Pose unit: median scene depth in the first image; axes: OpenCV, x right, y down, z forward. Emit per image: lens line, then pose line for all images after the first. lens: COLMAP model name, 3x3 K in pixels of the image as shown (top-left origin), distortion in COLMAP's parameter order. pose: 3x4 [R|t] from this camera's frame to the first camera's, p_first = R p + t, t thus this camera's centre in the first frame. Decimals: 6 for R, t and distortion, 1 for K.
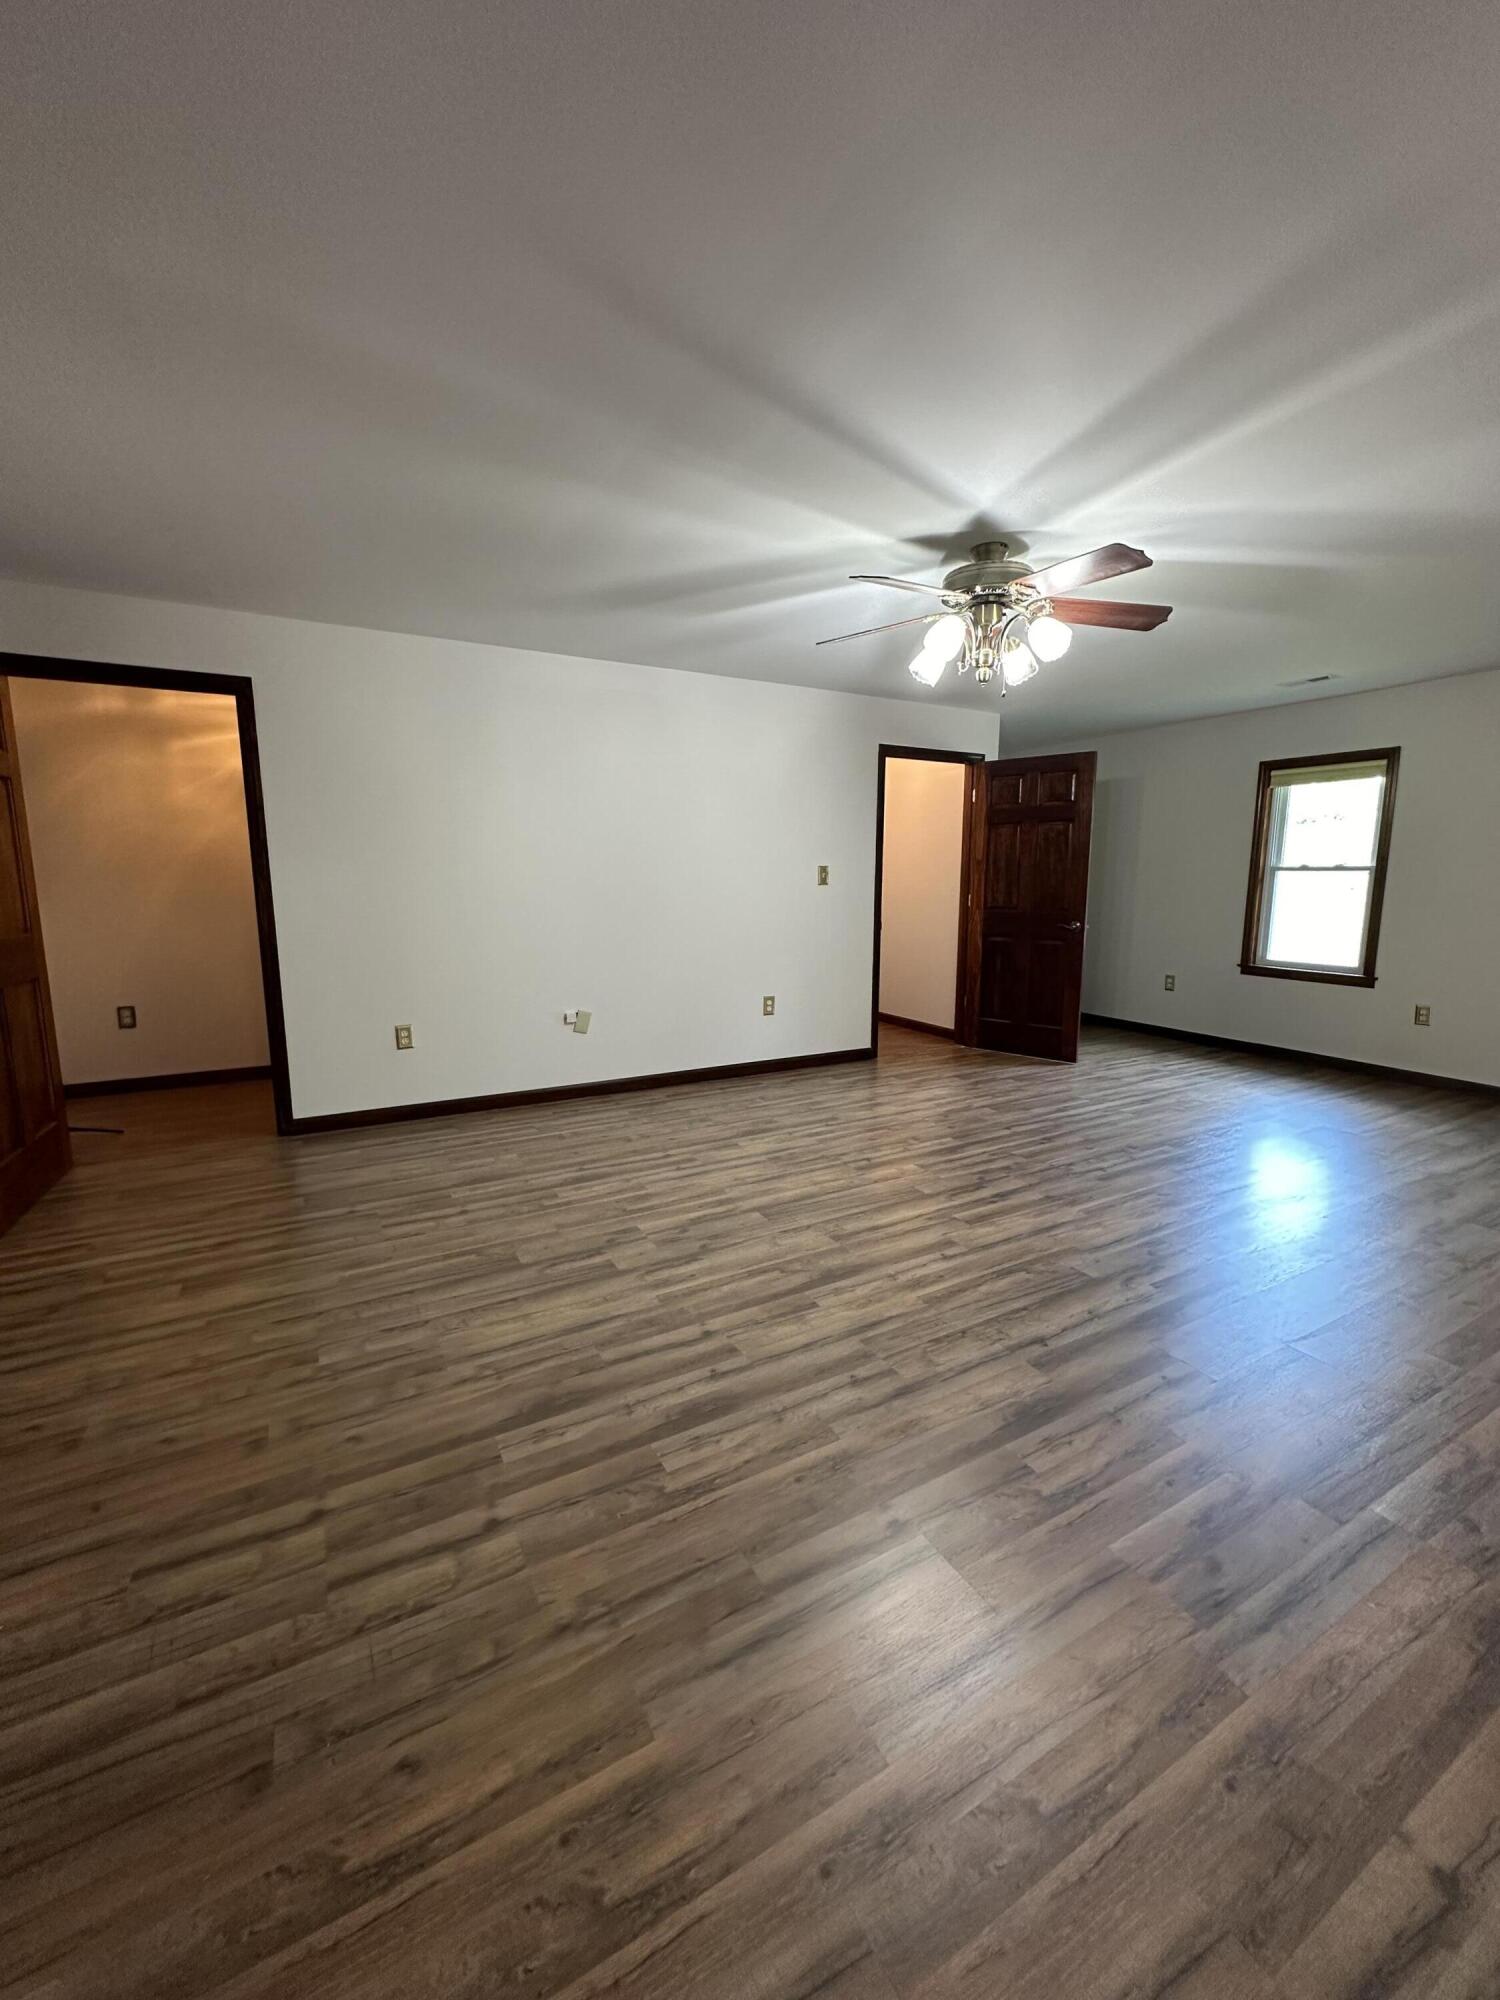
lens RADIAL K [[796.0, 0, 763.6], [0, 796.0, 998.0], [0, 0, 1]] dist [-0.001903, 0.000528]
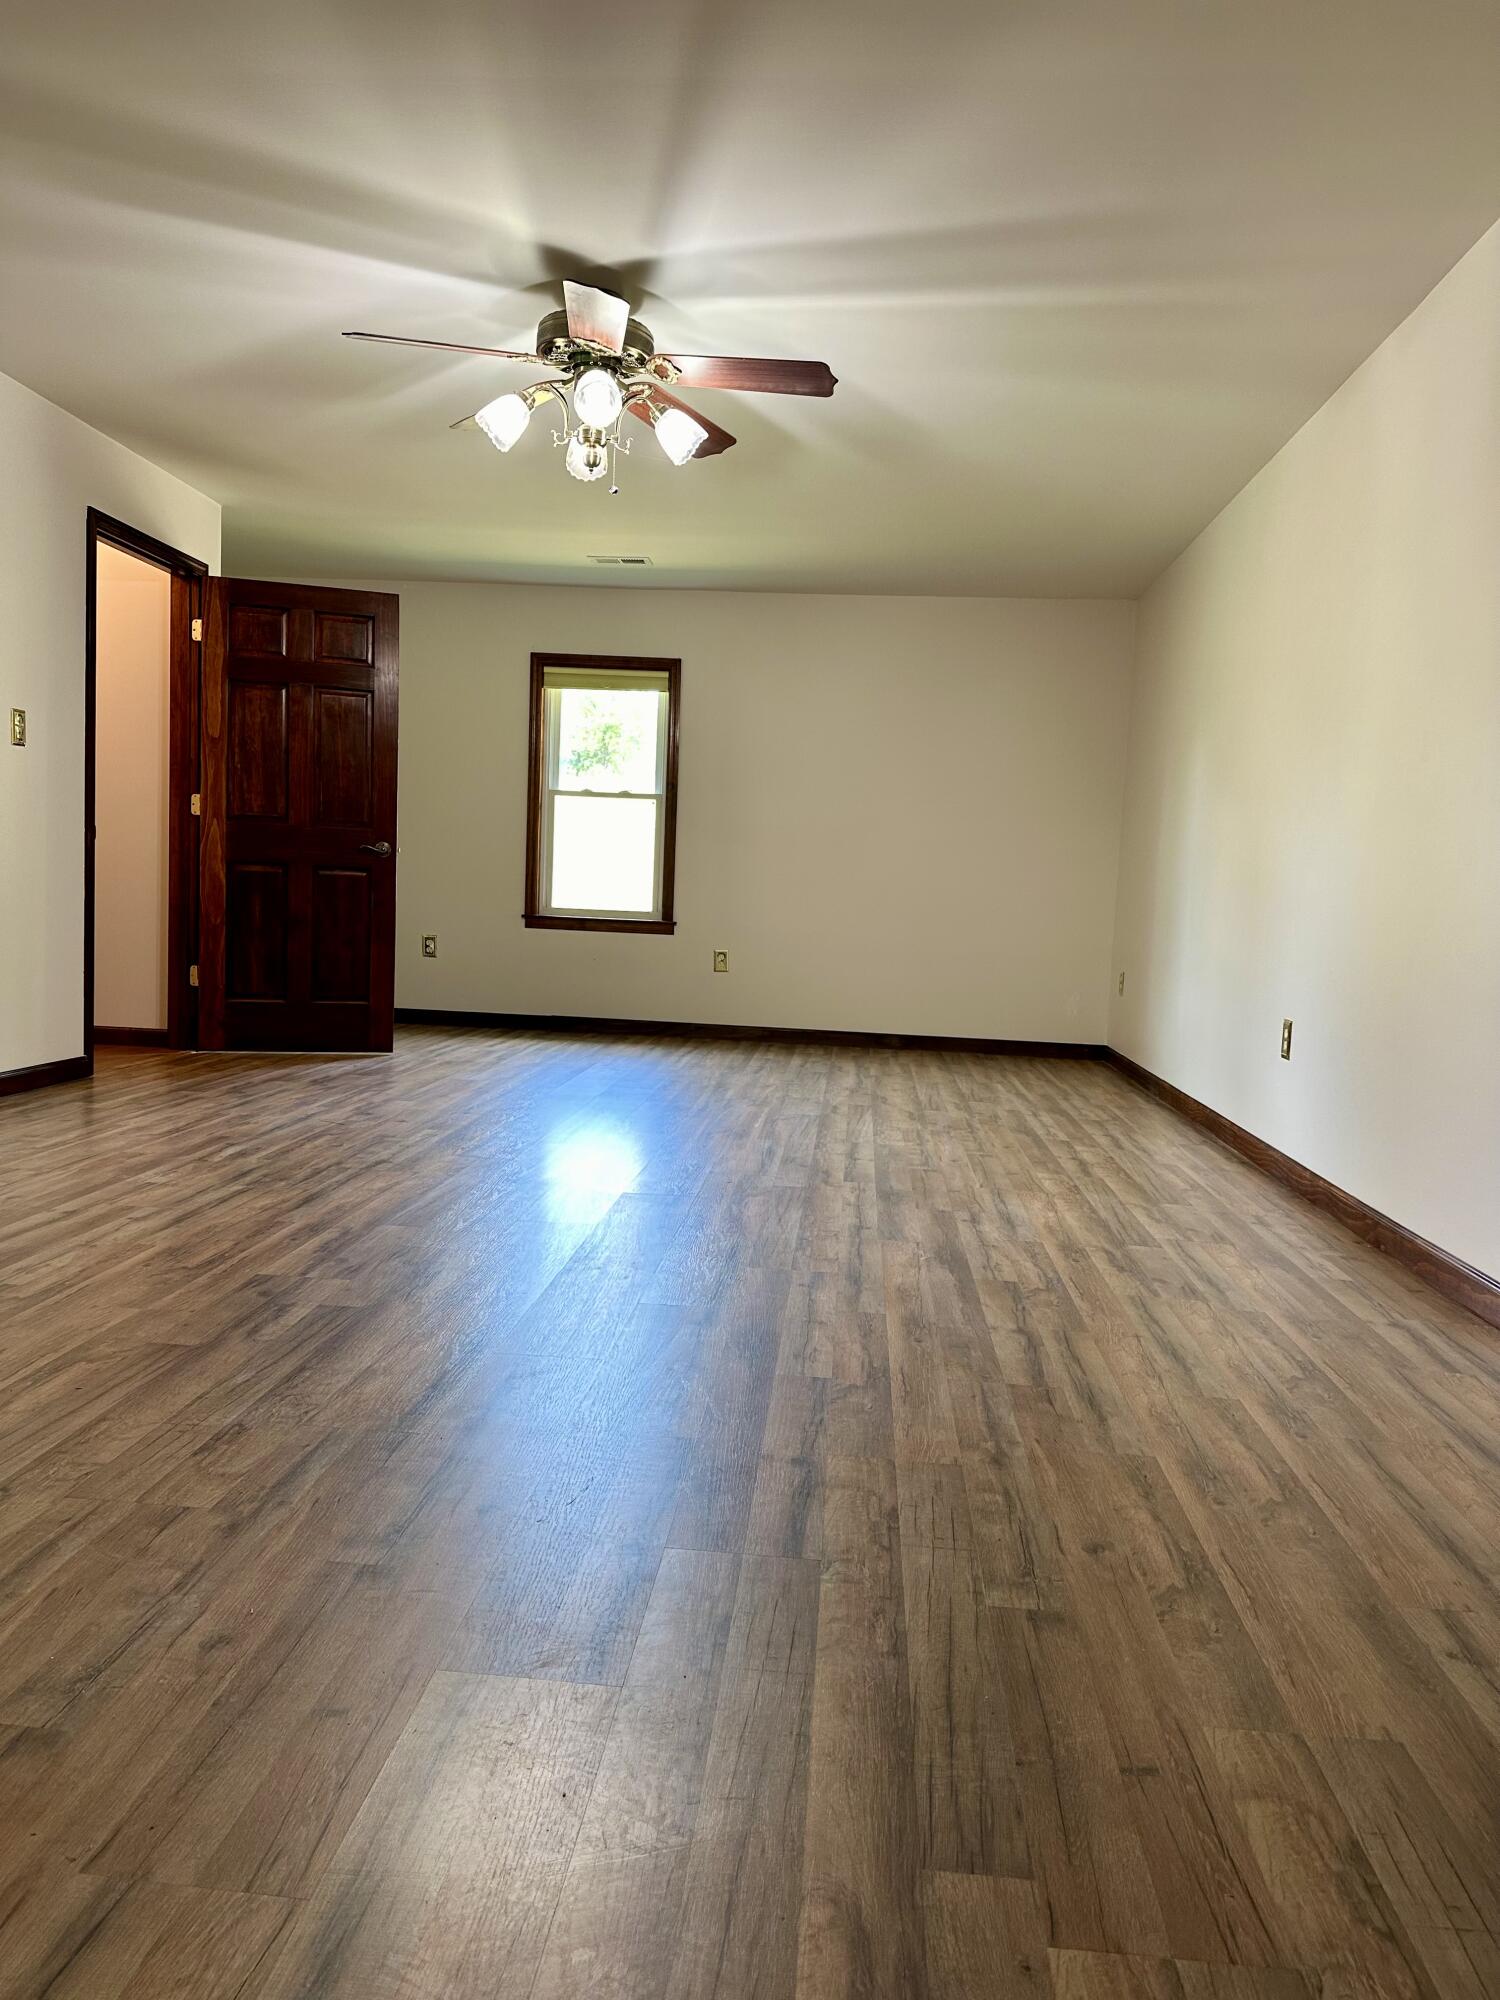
lens RADIAL K [[1398.5, 0, 753.6], [0, 1398.5, 1003.1], [0, 0, 1]] dist [-0.001594, -0.008209]
pose [[0.549850, -0.039024, 0.834352, -0.465261], [0.086162, 0.996229, -0.010186, 0.087033], [-0.830808, 0.077490, 0.551139, 0.103509]]
